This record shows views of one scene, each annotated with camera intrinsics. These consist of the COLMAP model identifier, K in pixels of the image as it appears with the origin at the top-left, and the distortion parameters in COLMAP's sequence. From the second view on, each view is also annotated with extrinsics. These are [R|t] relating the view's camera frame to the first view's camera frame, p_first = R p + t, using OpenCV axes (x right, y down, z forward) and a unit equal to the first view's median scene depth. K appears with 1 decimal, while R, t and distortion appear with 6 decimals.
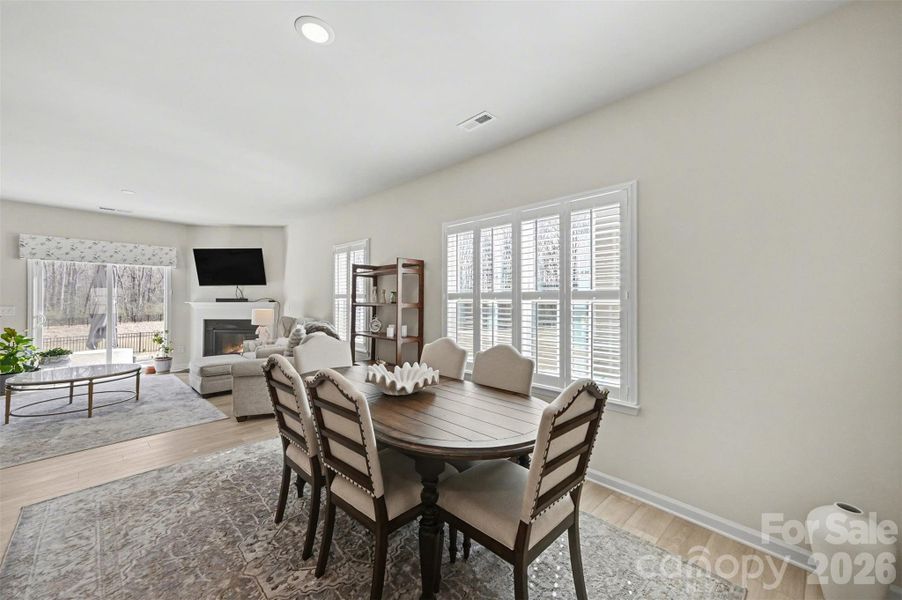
lens RADIAL K [[356.6, 0, 453.7], [0, 356.6, 300.9], [0, 0, 1]] dist [0.049590, 0.002616]
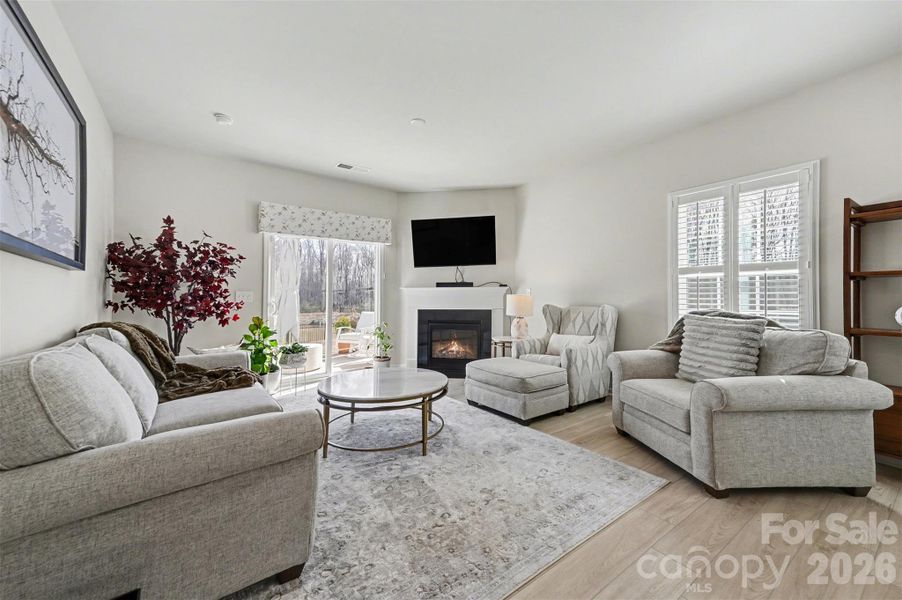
lens RADIAL K [[356.6, 0, 443.3], [0, 356.6, 291.4], [0, 0, 1]] dist [0.049590, 0.002616]
pose [[0.989883, -0.007013, -0.141709, -0.609193], [0.004721, 0.999853, -0.016504, 0.028904], [0.141804, 0.015668, 0.989771, 0.278650]]
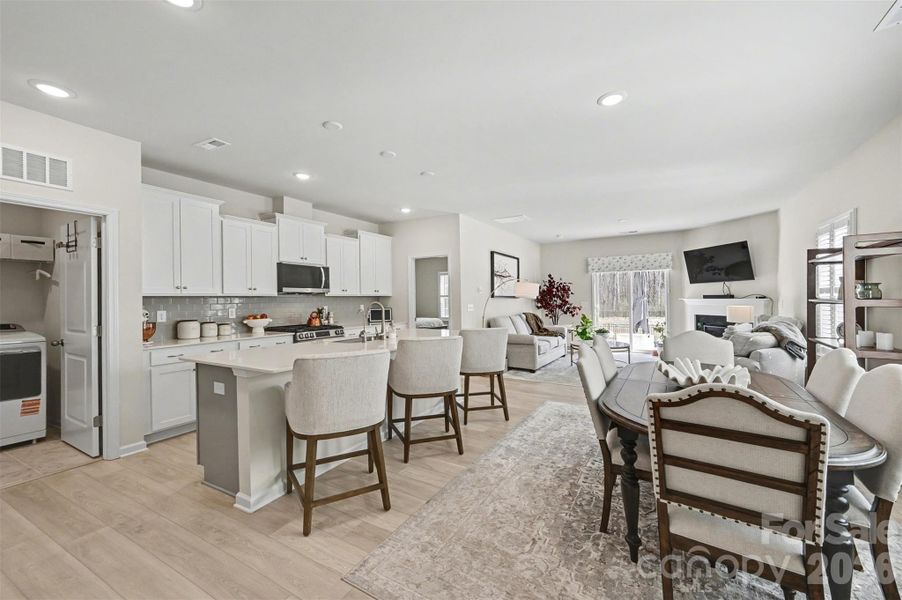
lens RADIAL K [[356.6, 0, 447.2], [0, 356.6, 292.5], [0, 0, 1]] dist [0.049590, 0.002616]
pose [[0.229113, -0.020494, -0.973184, 0.252123], [0.007634, 0.999785, -0.019257, 0.000980], [0.973370, -0.003018, 0.229221, 0.027438]]
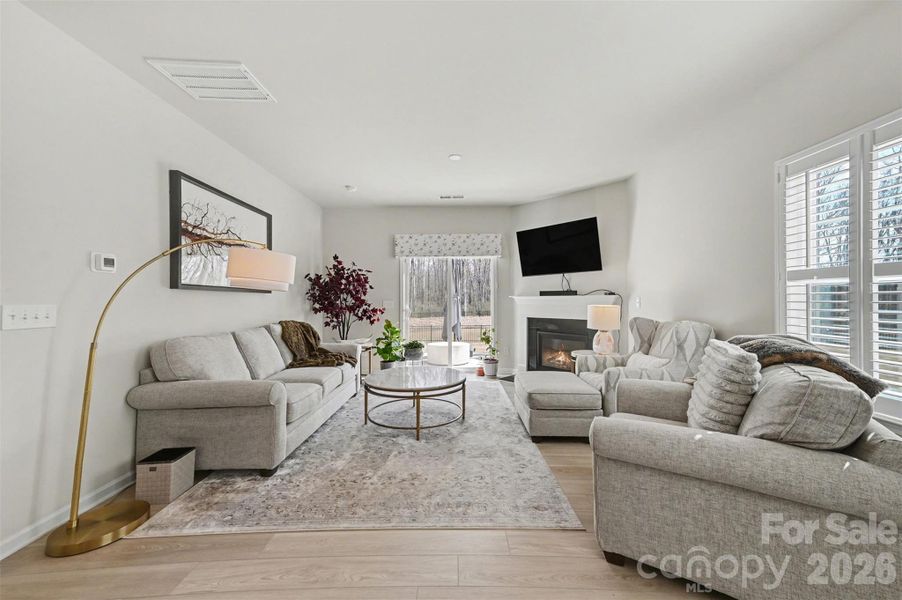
lens RADIAL K [[356.6, 0, 450.3], [0, 356.6, 290.9], [0, 0, 1]] dist [0.049590, 0.002616]
pose [[0.698403, -0.020479, -0.715412, -0.270709], [0.003954, 0.999686, -0.024756, 0.012754], [0.715694, 0.014461, 0.698265, 0.372535]]
